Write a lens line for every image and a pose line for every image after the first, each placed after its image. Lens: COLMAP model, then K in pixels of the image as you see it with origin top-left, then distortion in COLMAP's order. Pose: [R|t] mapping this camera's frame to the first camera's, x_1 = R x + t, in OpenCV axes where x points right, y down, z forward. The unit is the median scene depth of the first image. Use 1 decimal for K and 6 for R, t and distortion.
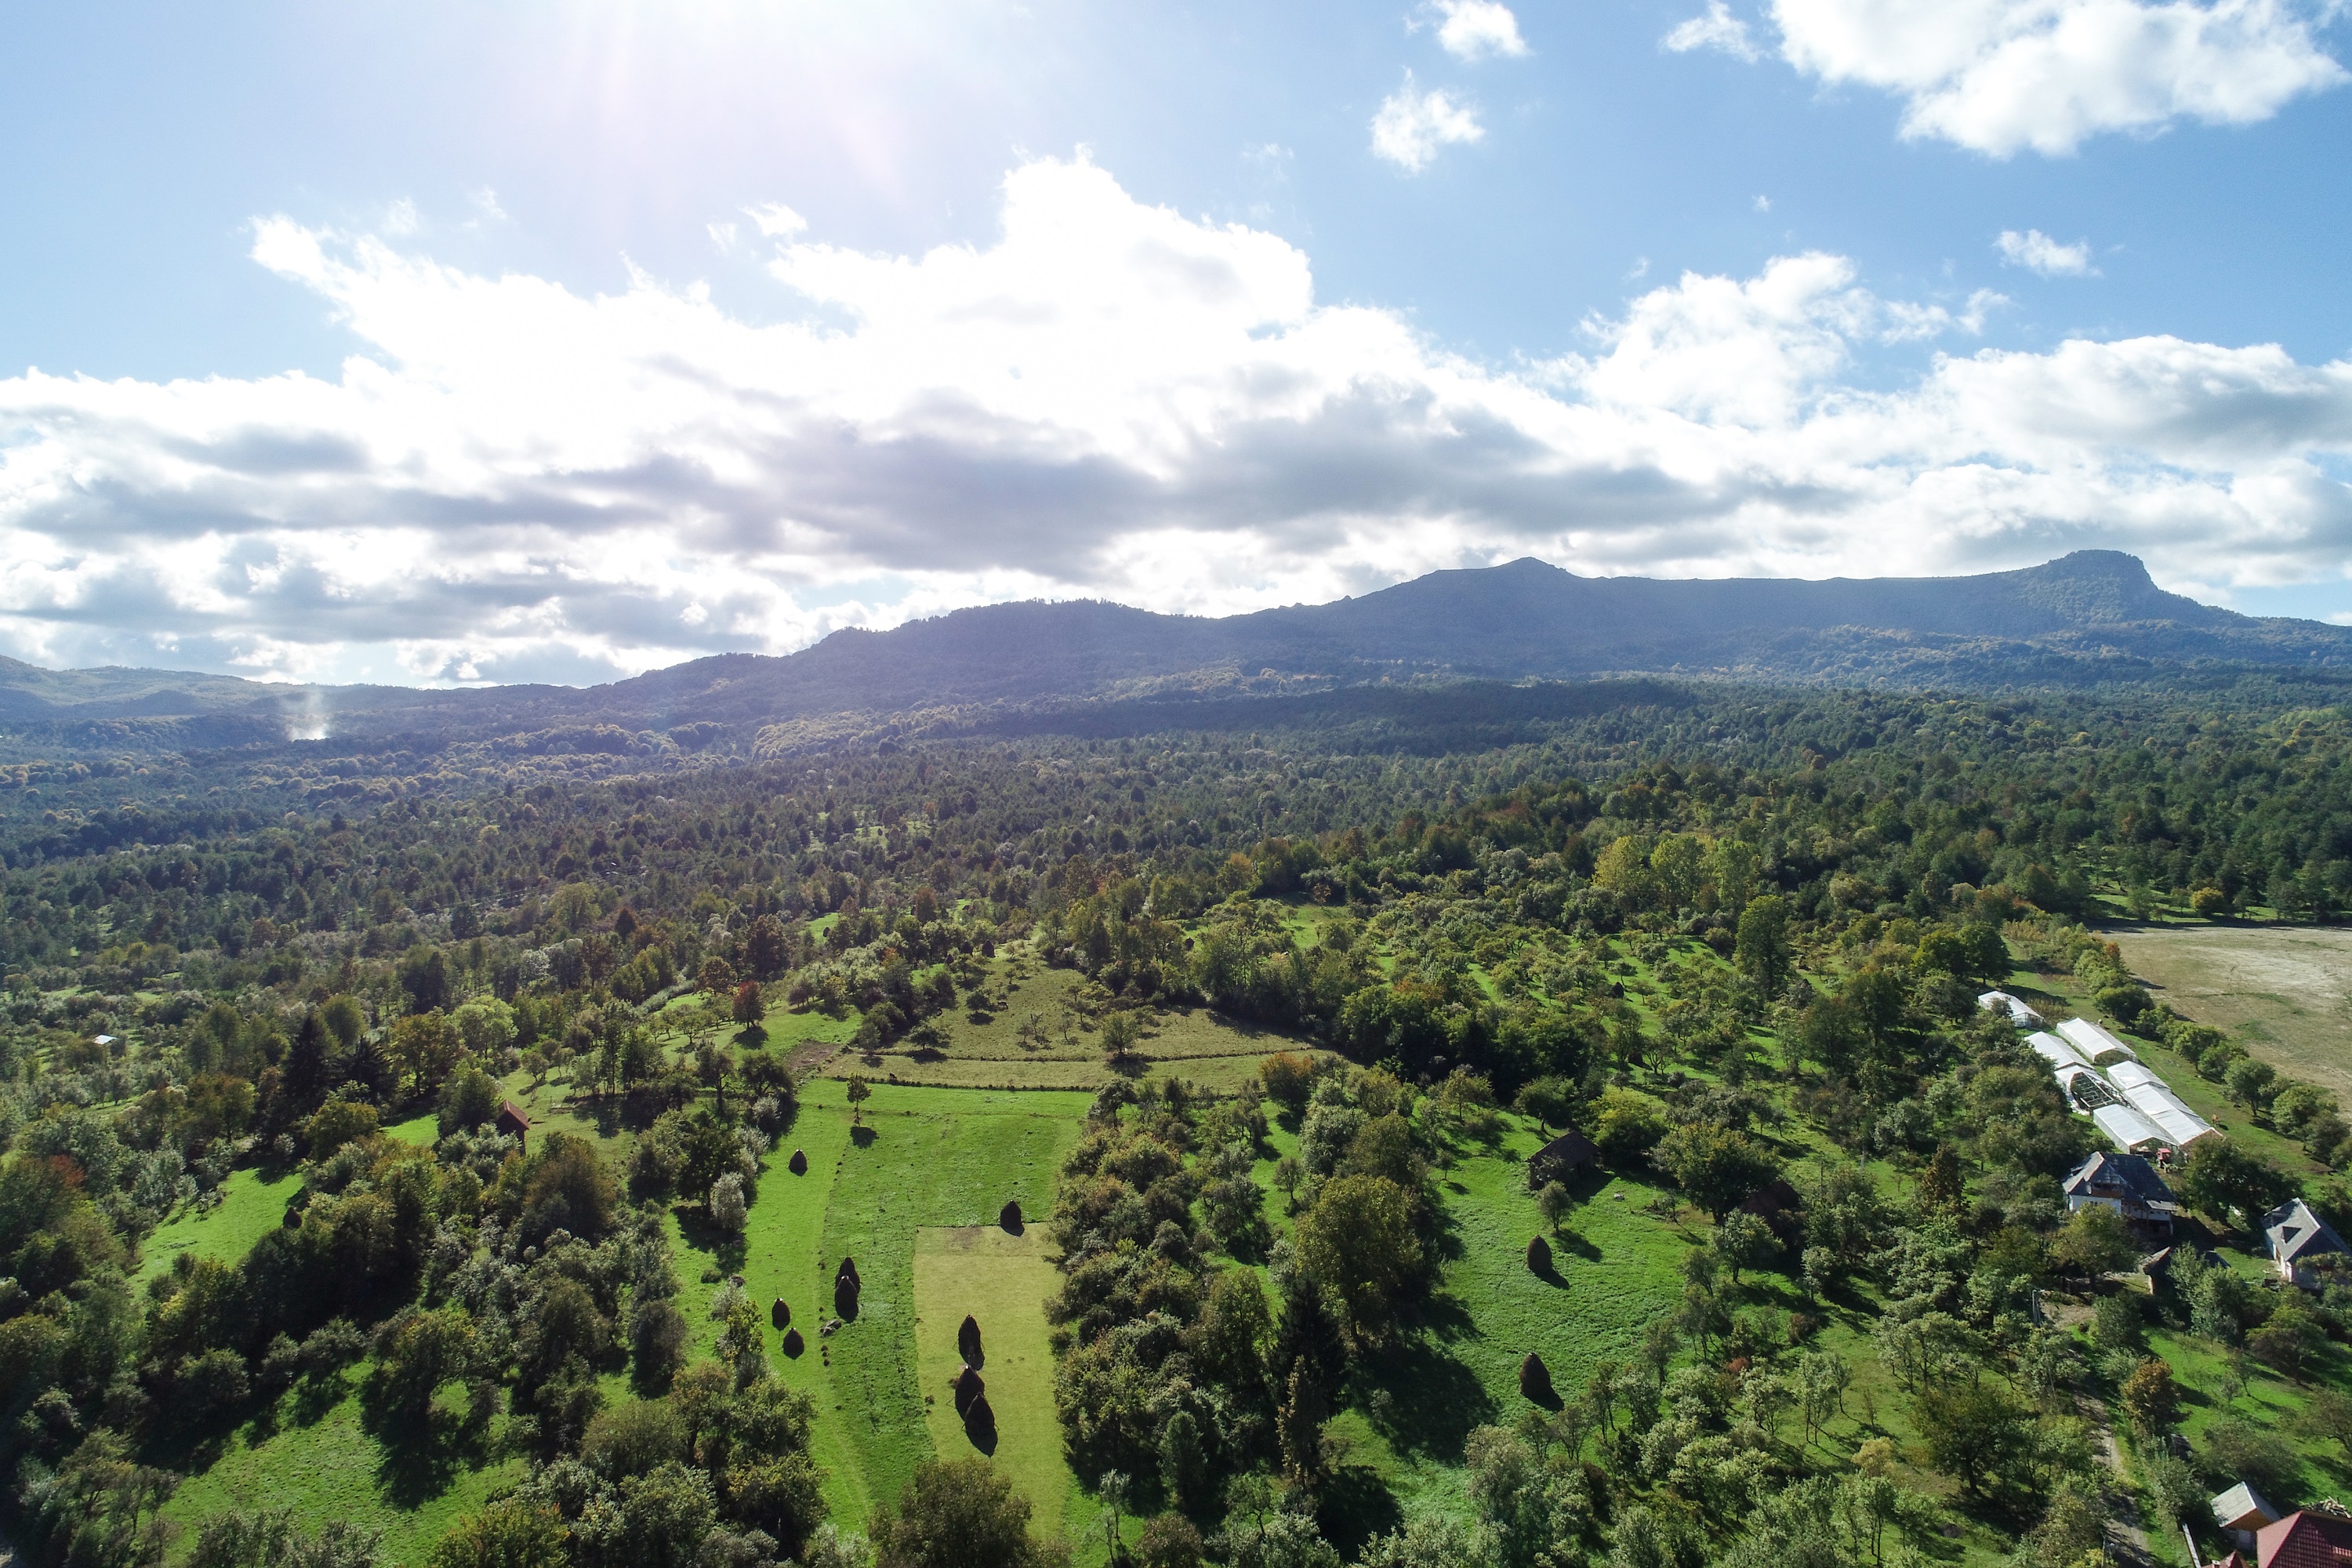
lens RADIAL K [[1571.0, 0, 1169.3], [0, 1571.0, 789.5], [0, 0, 1]] dist [-0.004372, 0.000361]
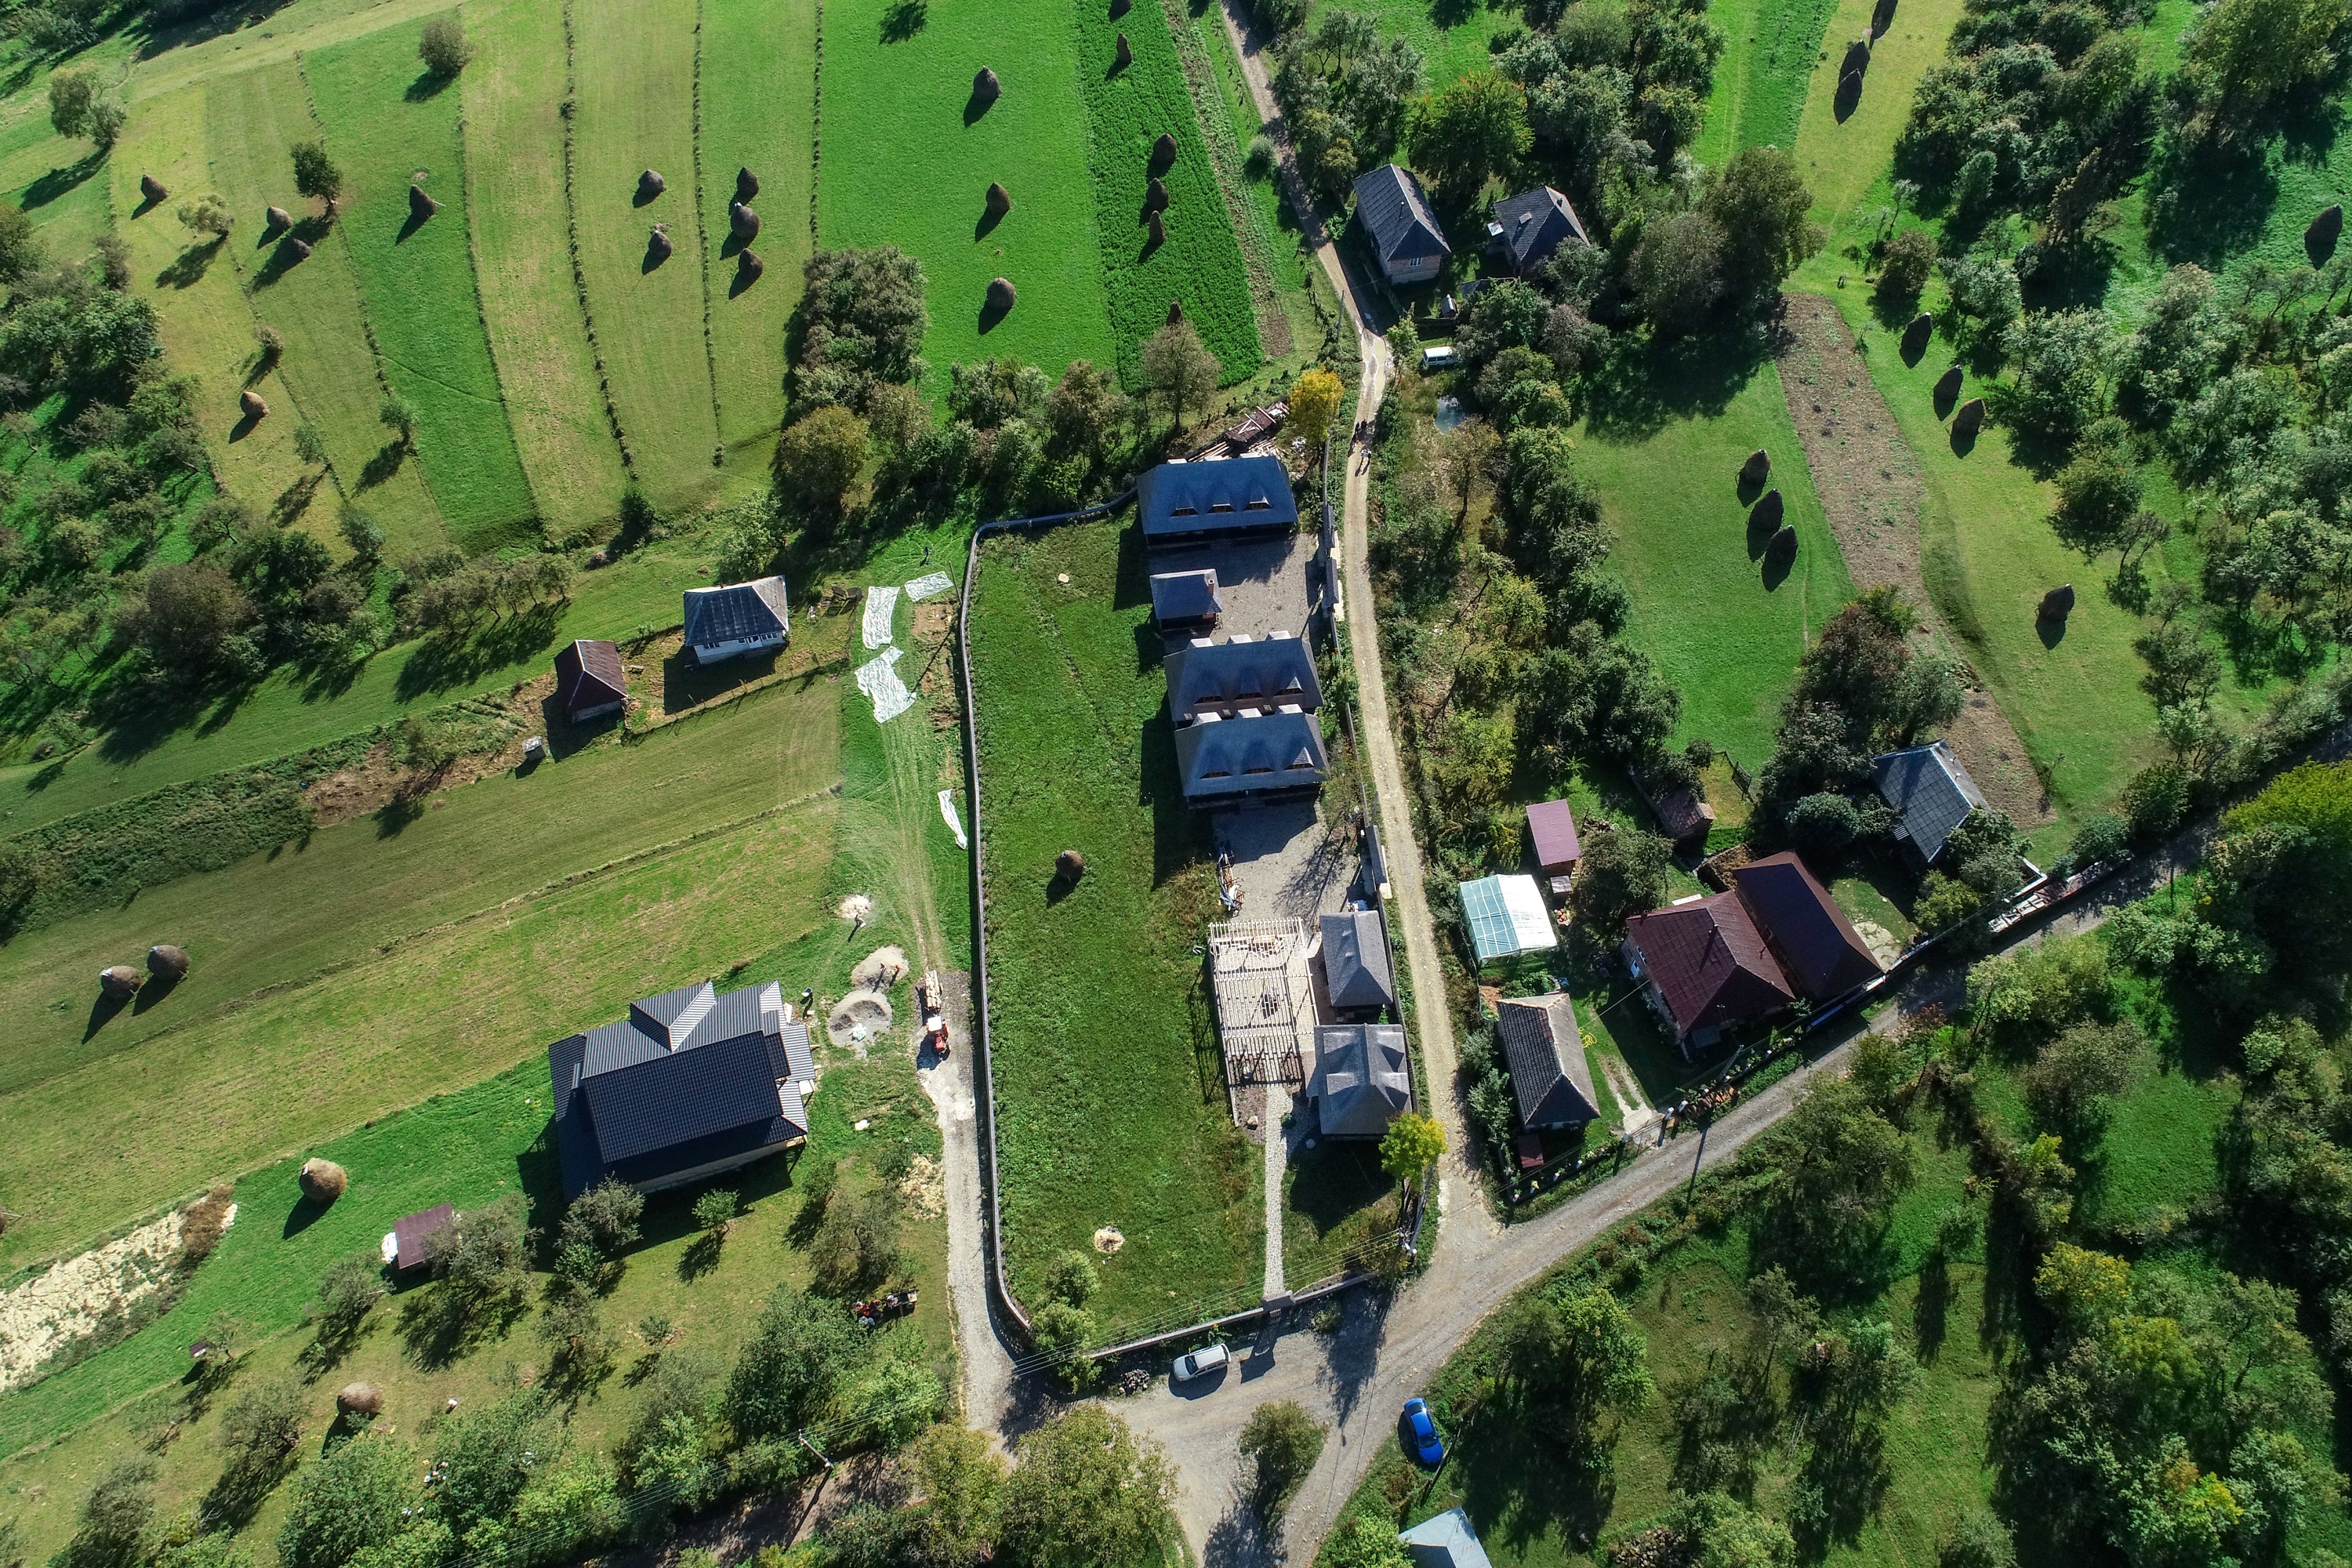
lens RADIAL K [[1571.0, 0, 1174.2], [0, 1571.0, 783.2], [0, 0, 1]] dist [-0.004372, 0.000361]
pose [[0.798872, 0.493320, -0.344151, 0.078379], [0.007013, 0.564475, 0.825420, -0.166365], [0.601461, -0.661818, 0.447484, -0.132496]]
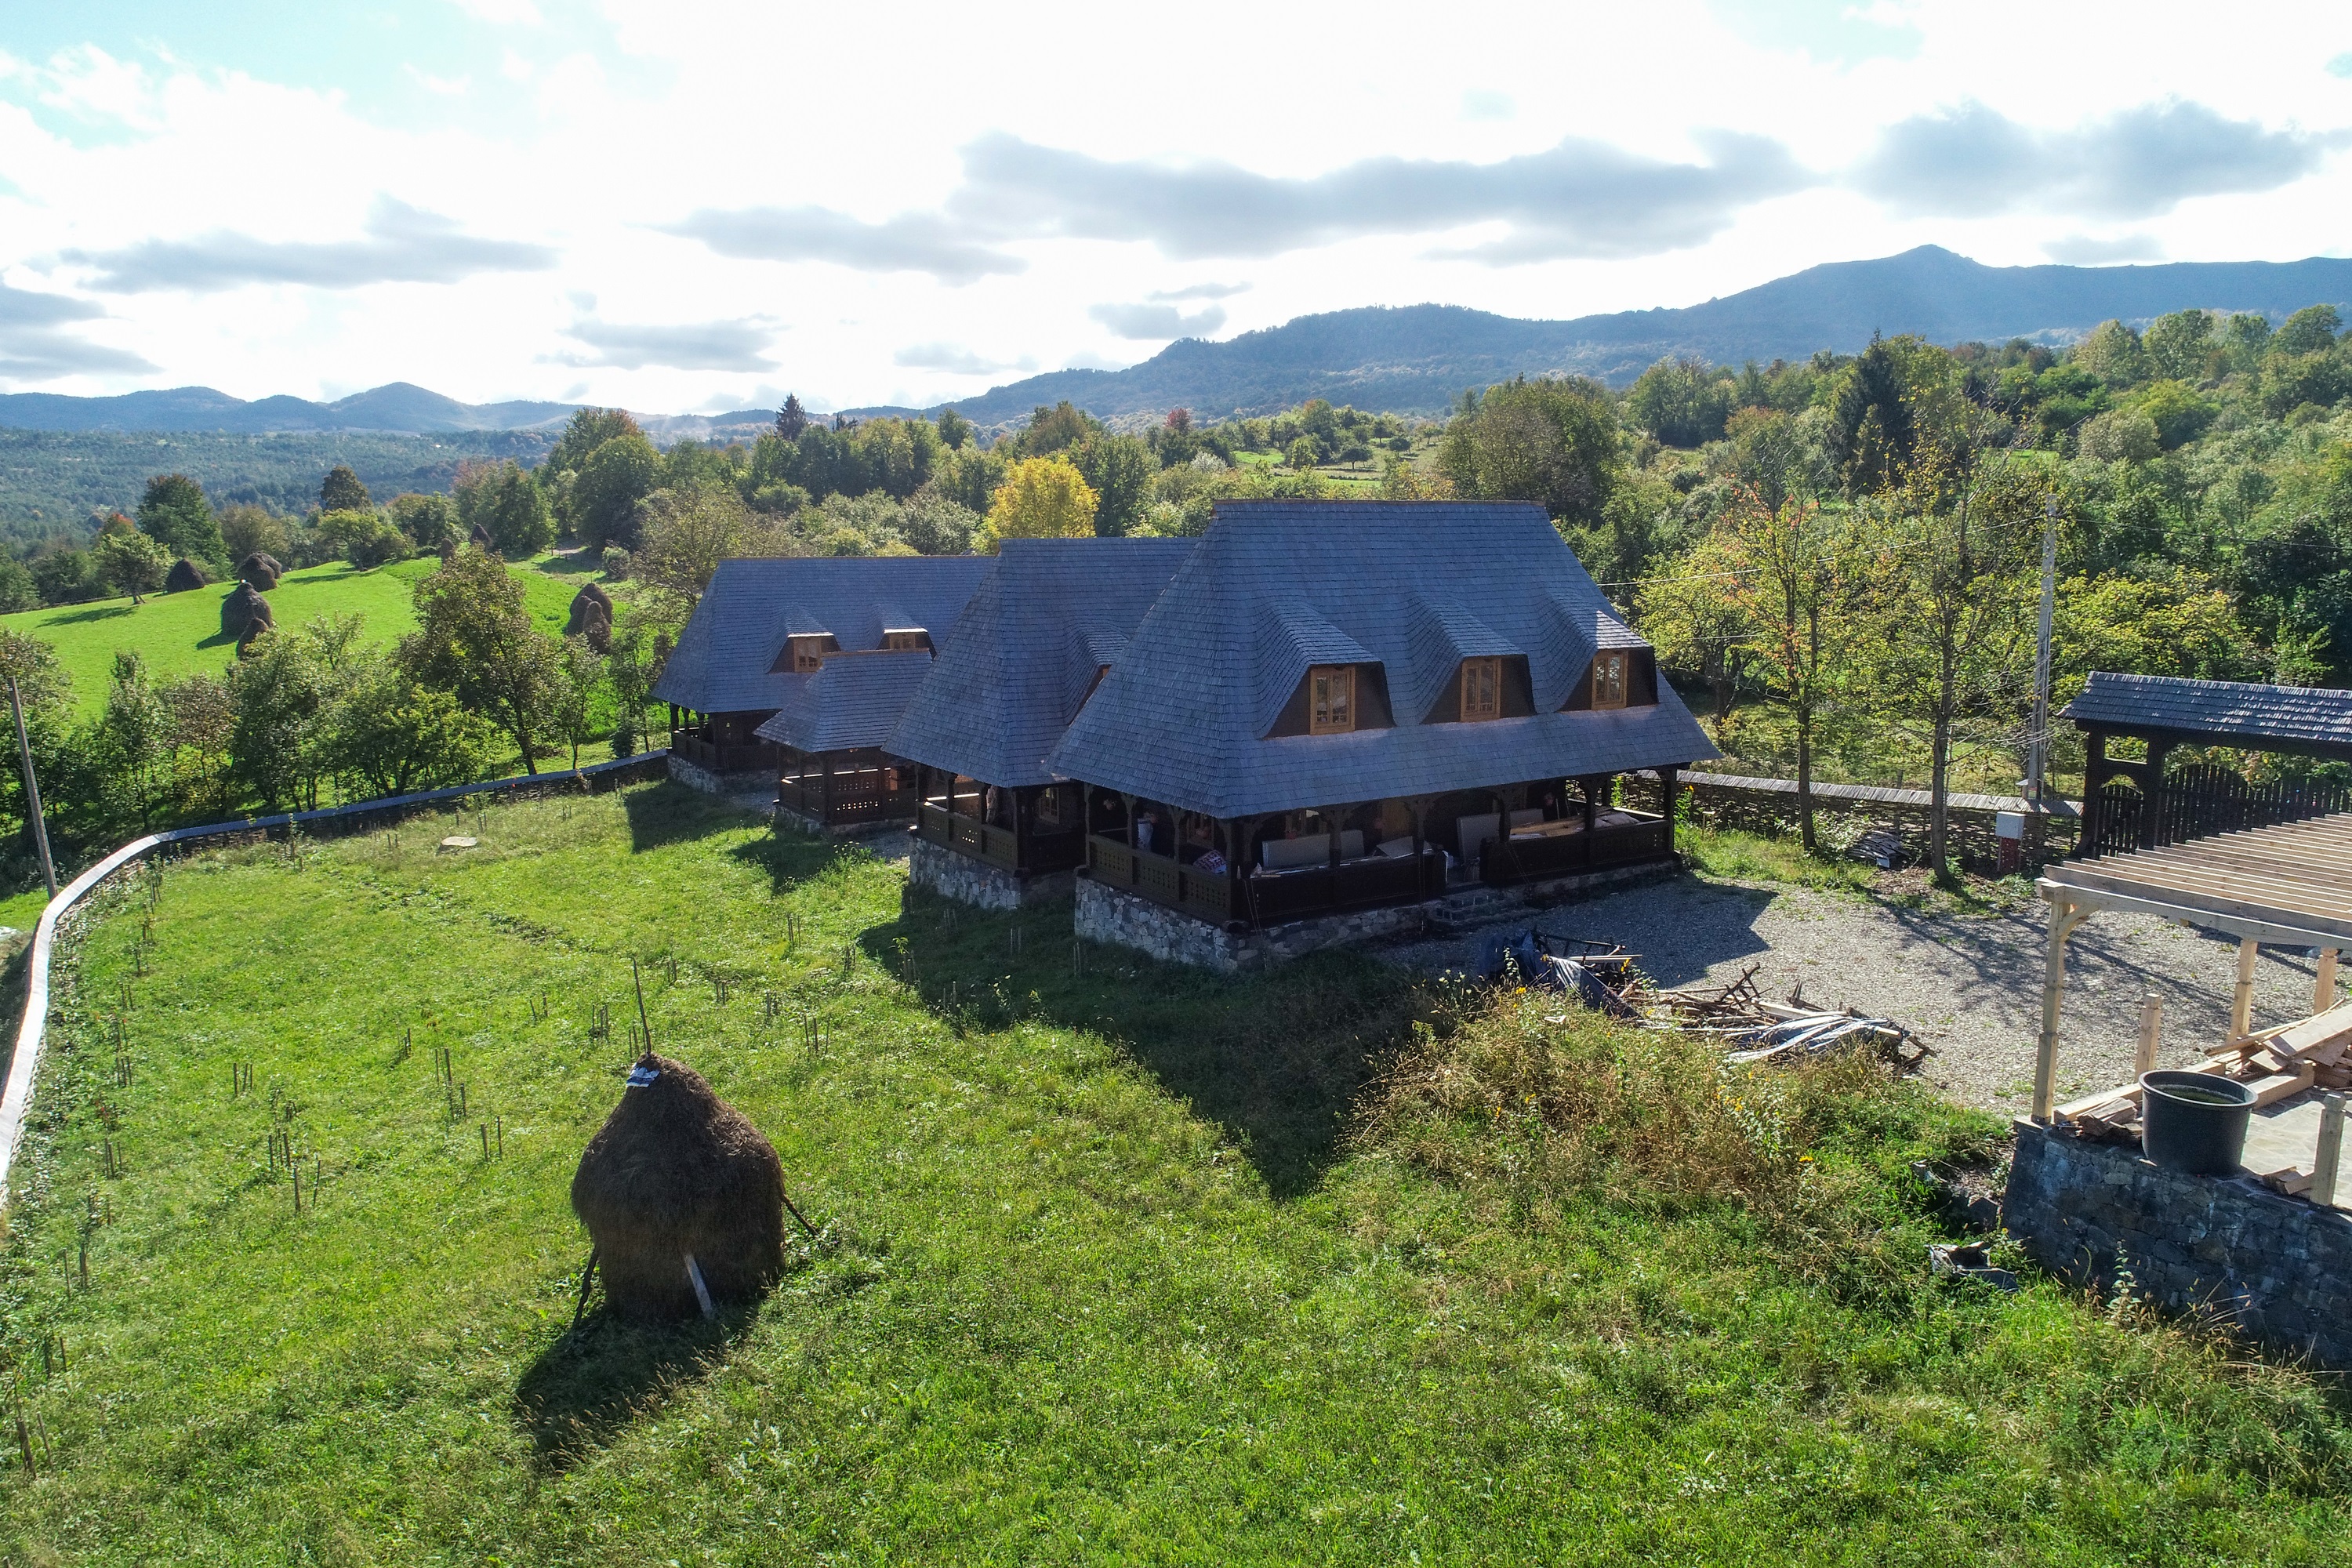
lens RADIAL K [[1571.0, 0, 1164.1], [0, 1571.0, 775.4], [0, 0, 1]] dist [-0.004372, 0.000361]
pose [[0.977912, 0.033483, -0.206316, -0.059536], [-0.000686, 0.987595, 0.157023, 0.196639], [0.209015, -0.153413, 0.965804, -0.016843]]
